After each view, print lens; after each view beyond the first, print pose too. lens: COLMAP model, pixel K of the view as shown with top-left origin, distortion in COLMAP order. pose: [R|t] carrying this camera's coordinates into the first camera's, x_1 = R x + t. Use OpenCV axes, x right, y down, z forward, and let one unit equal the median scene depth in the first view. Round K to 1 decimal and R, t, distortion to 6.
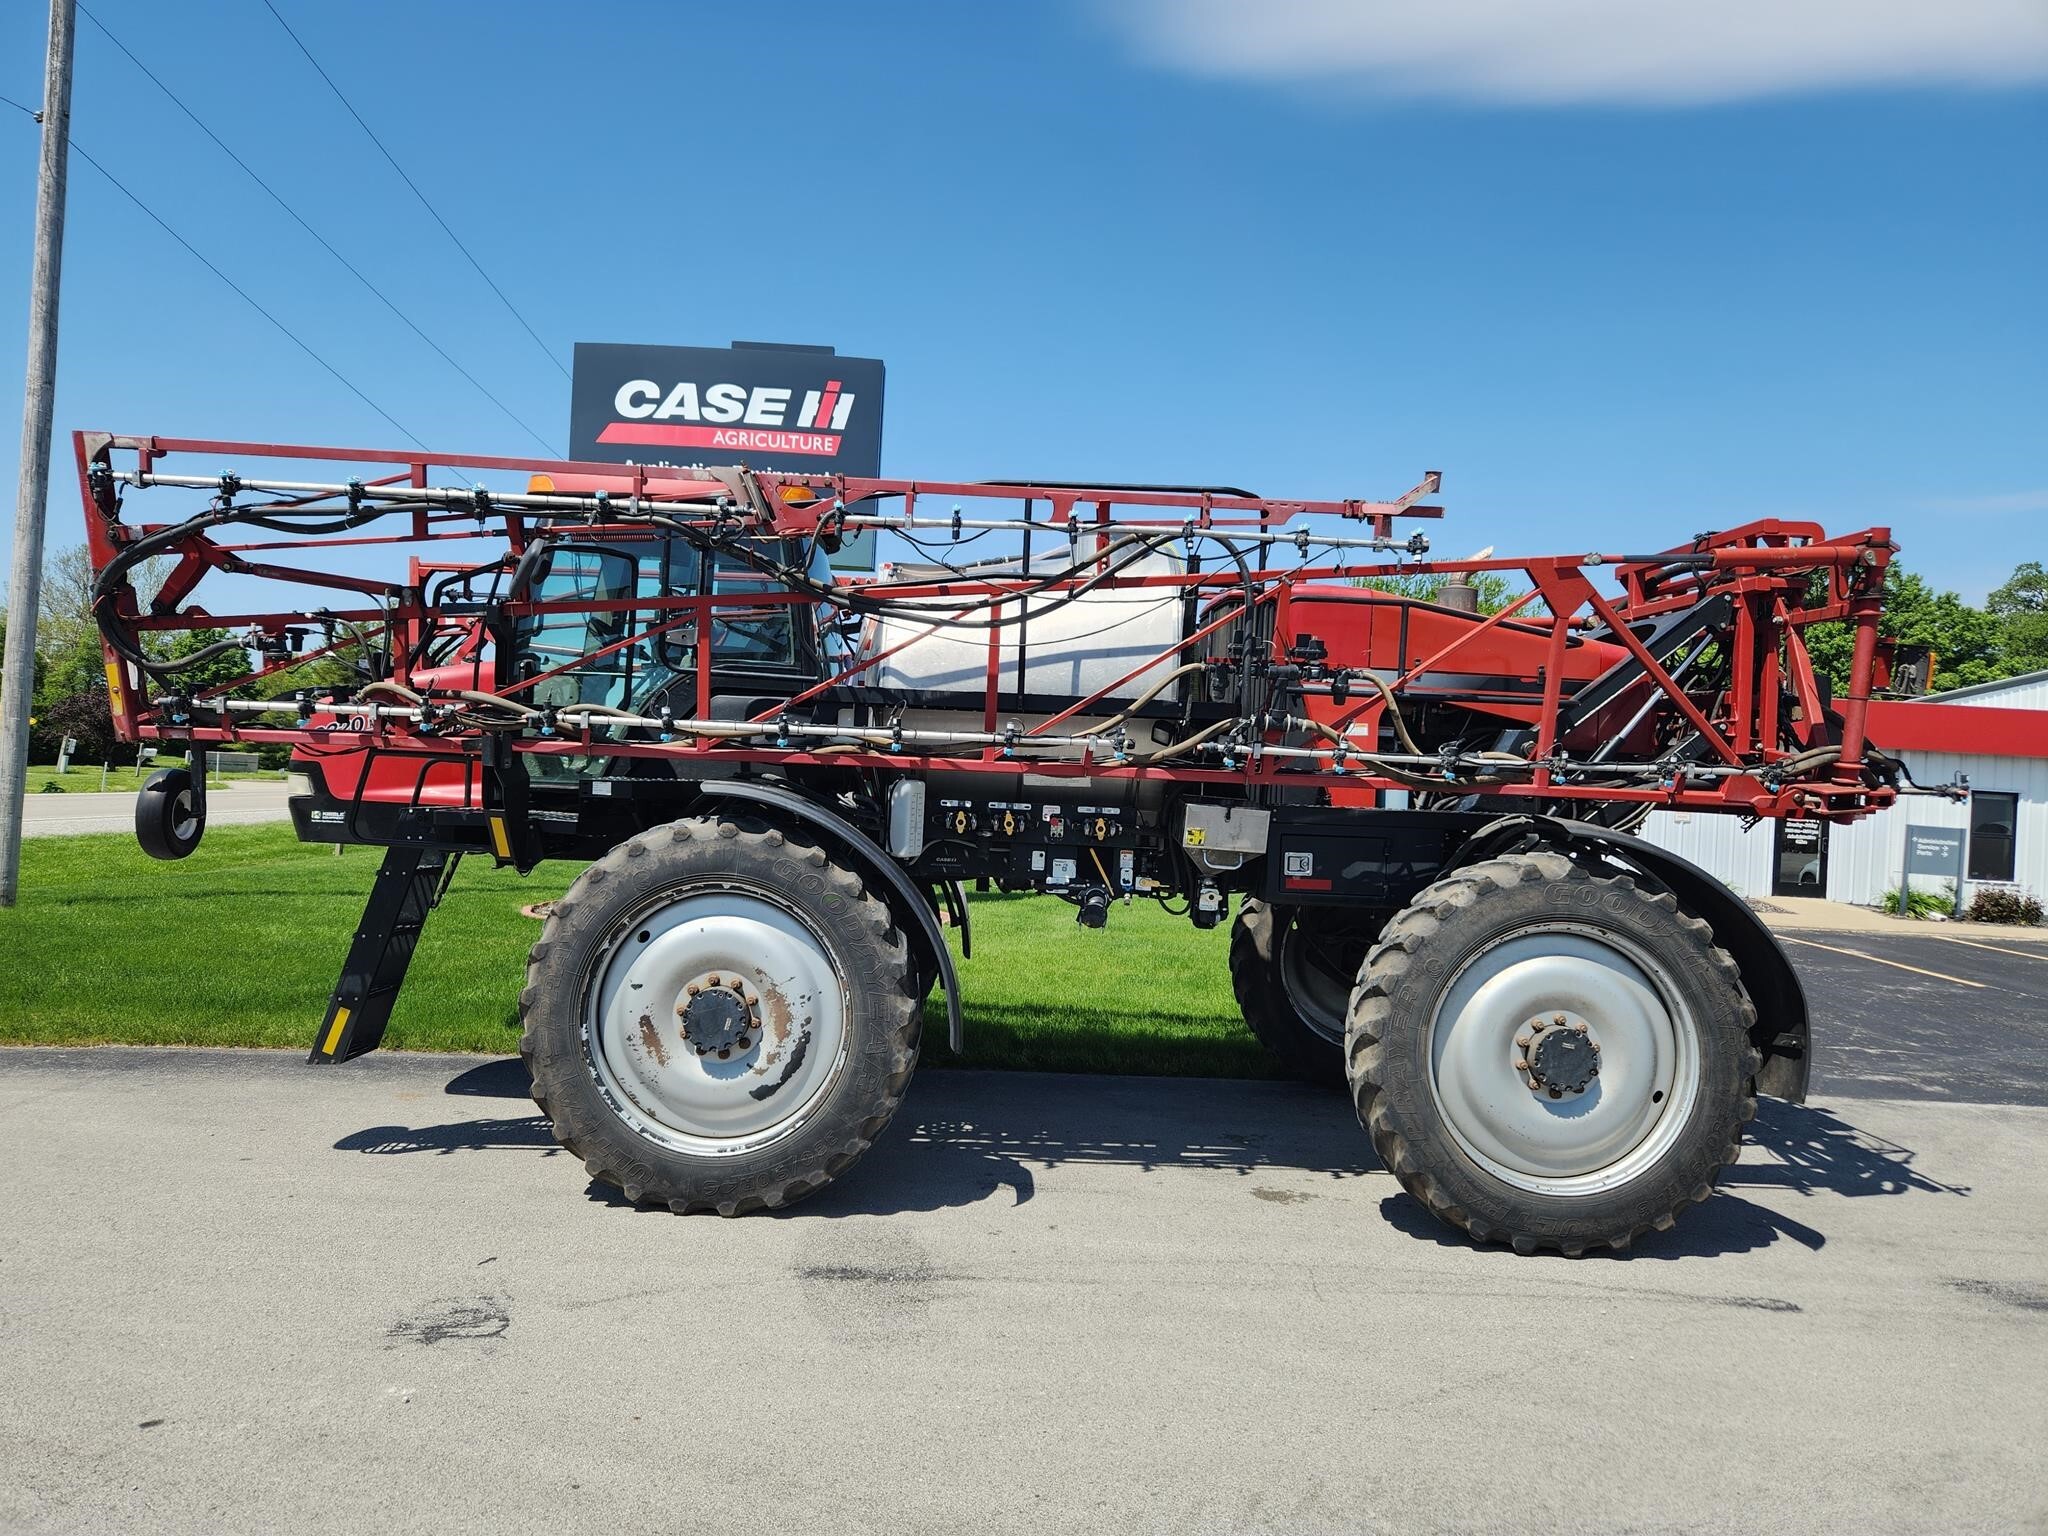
lens RADIAL K [[1366.9, 0, 1023.3], [0, 1366.9, 786.5], [0, 0, 1]] dist [0.066873, -0.060751]
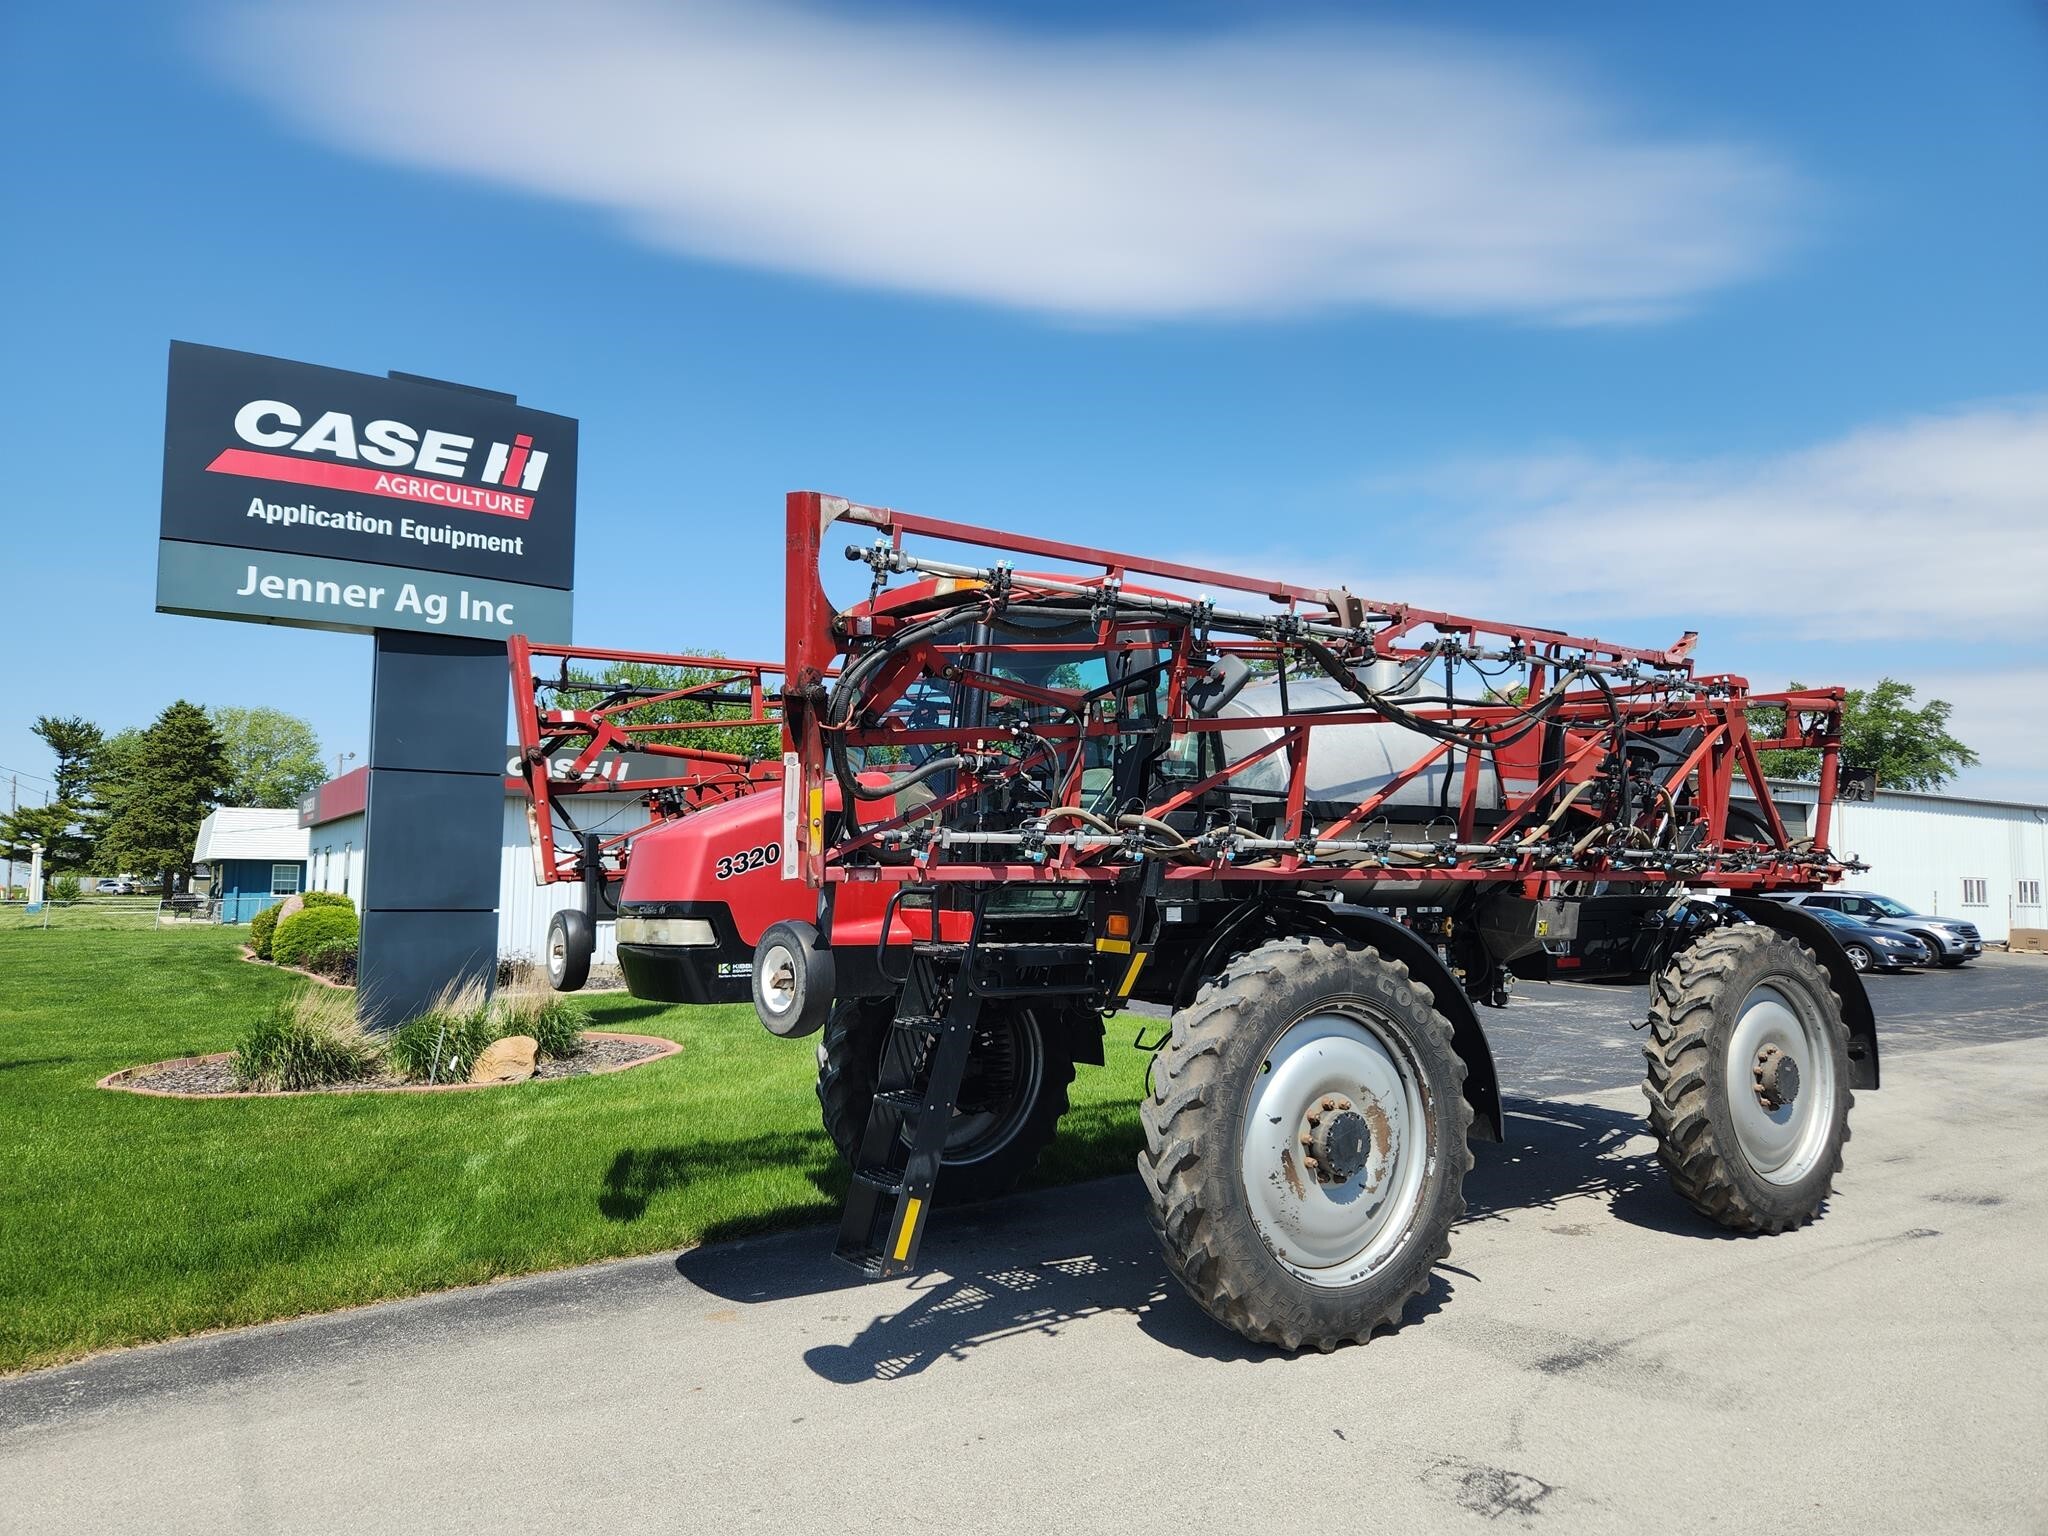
lens RADIAL K [[1366.9, 0, 1023.3], [0, 1366.9, 786.5], [0, 0, 1]] dist [0.066873, -0.060751]
pose [[0.830281, -0.005377, 0.557318, -0.366075], [0.038426, 0.998126, -0.047616, -0.018211], [-0.556018, 0.060951, 0.828932, 0.110656]]
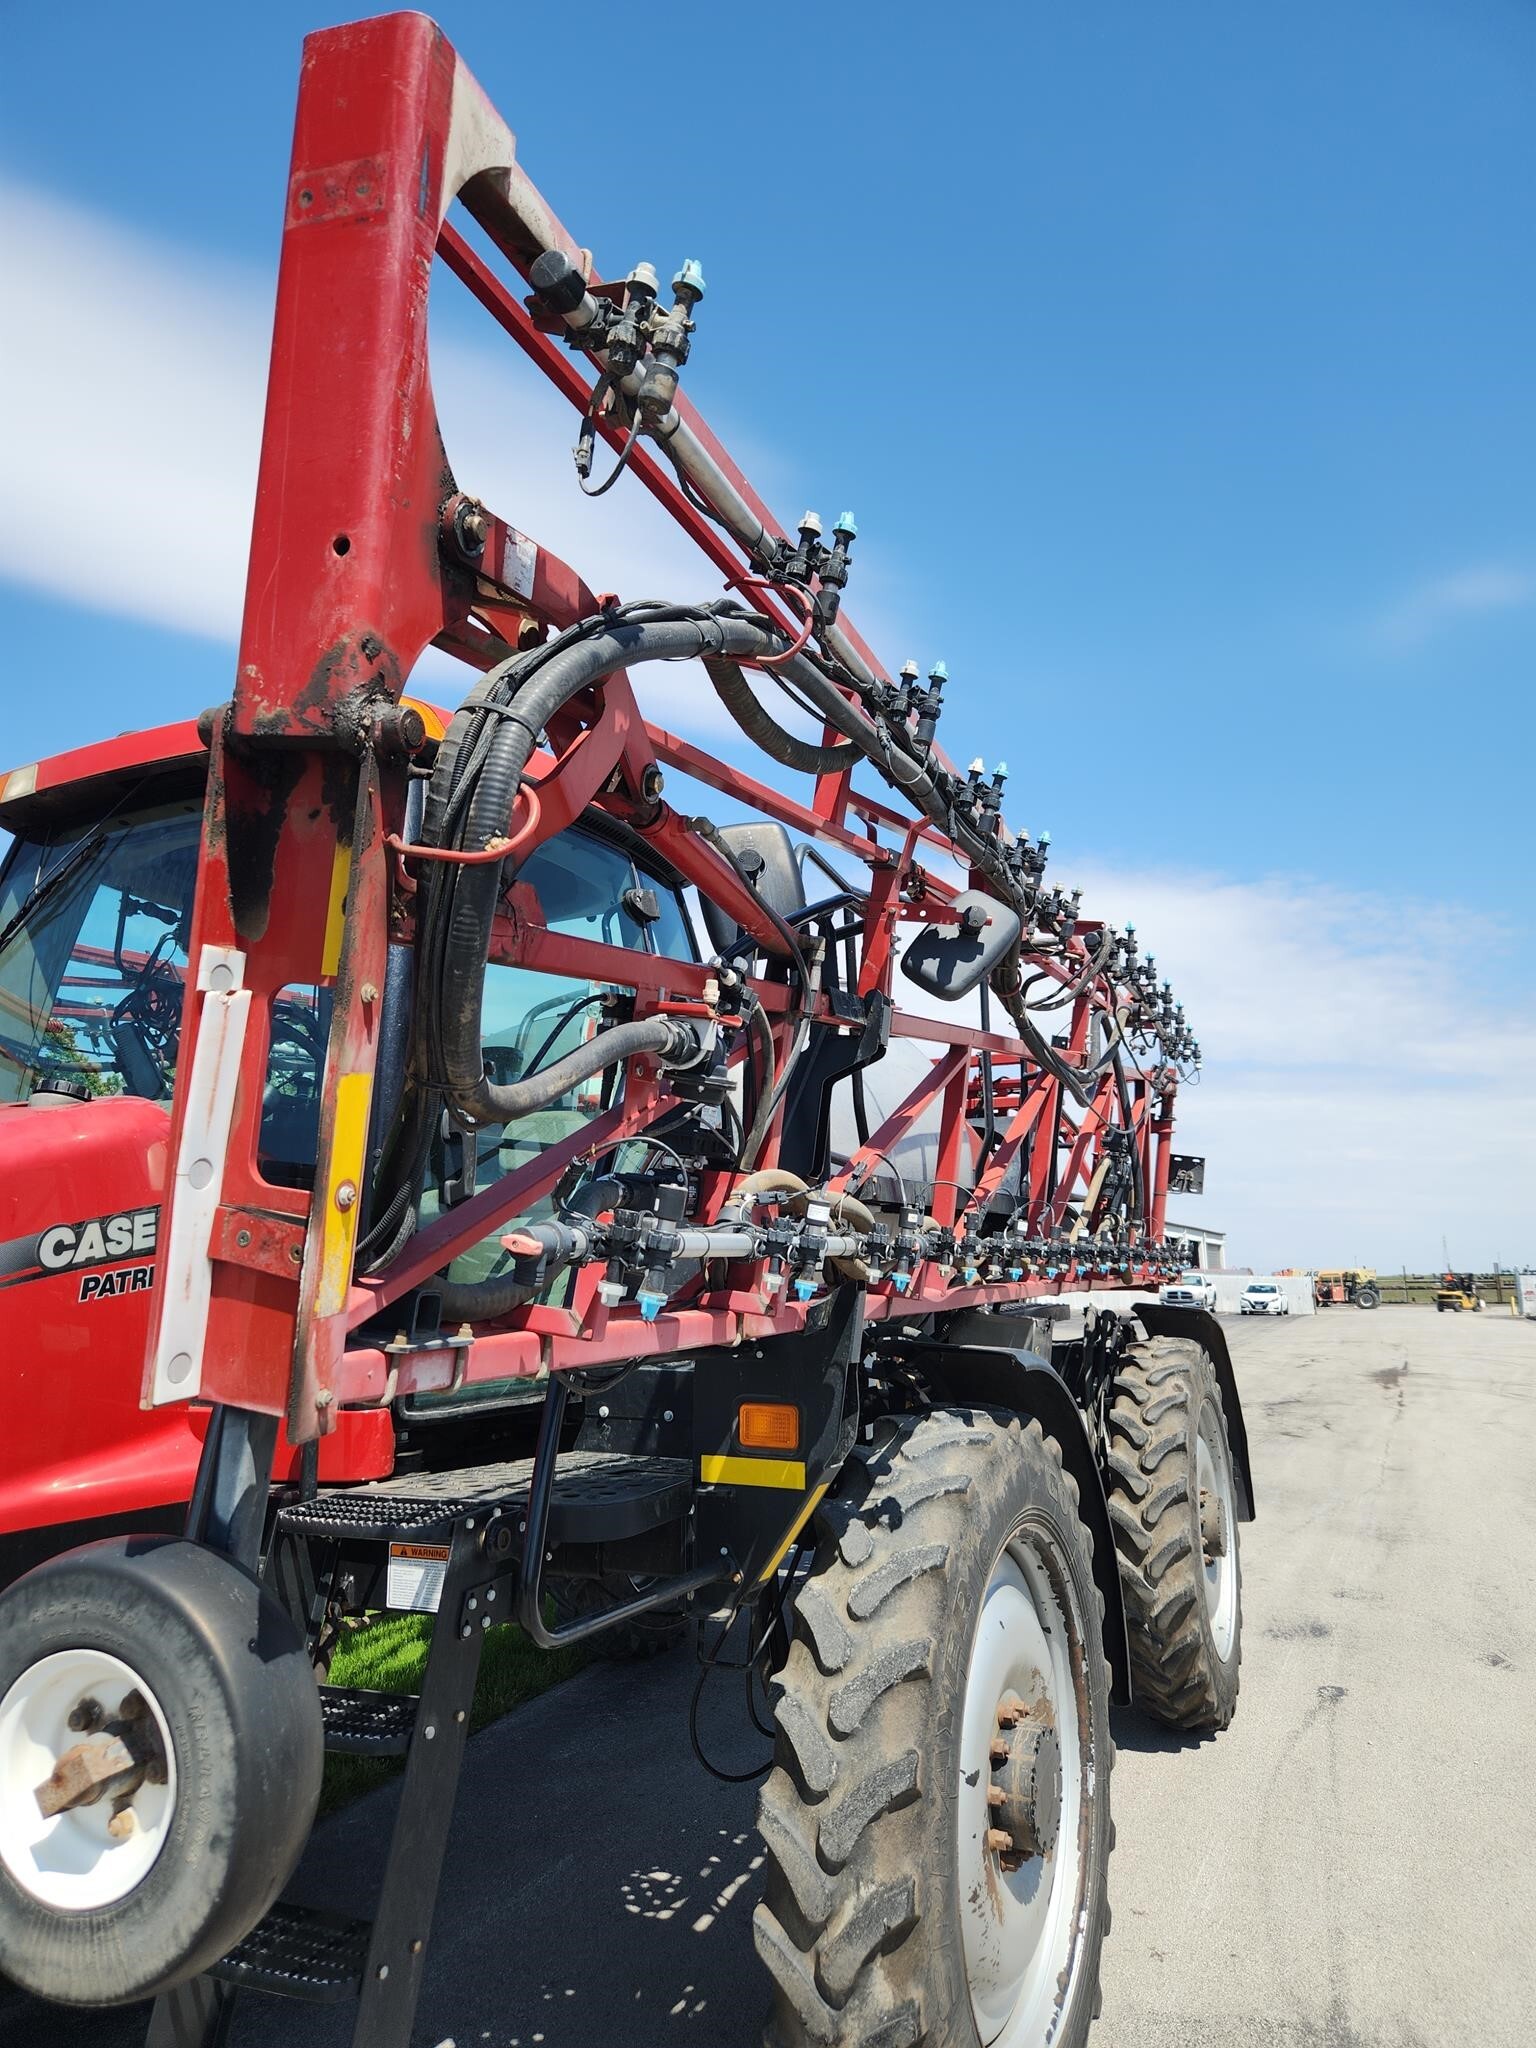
lens RADIAL K [[1366.9, 0, 764.7], [0, 1366.9, 1044.5], [0, 0, 1]] dist [0.066873, -0.060751]
pose [[0.439829, 0.094778, 0.893066, -0.303872], [0.036878, 0.991671, -0.123405, -0.023891], [-0.897324, 0.087211, 0.432670, 0.314964]]
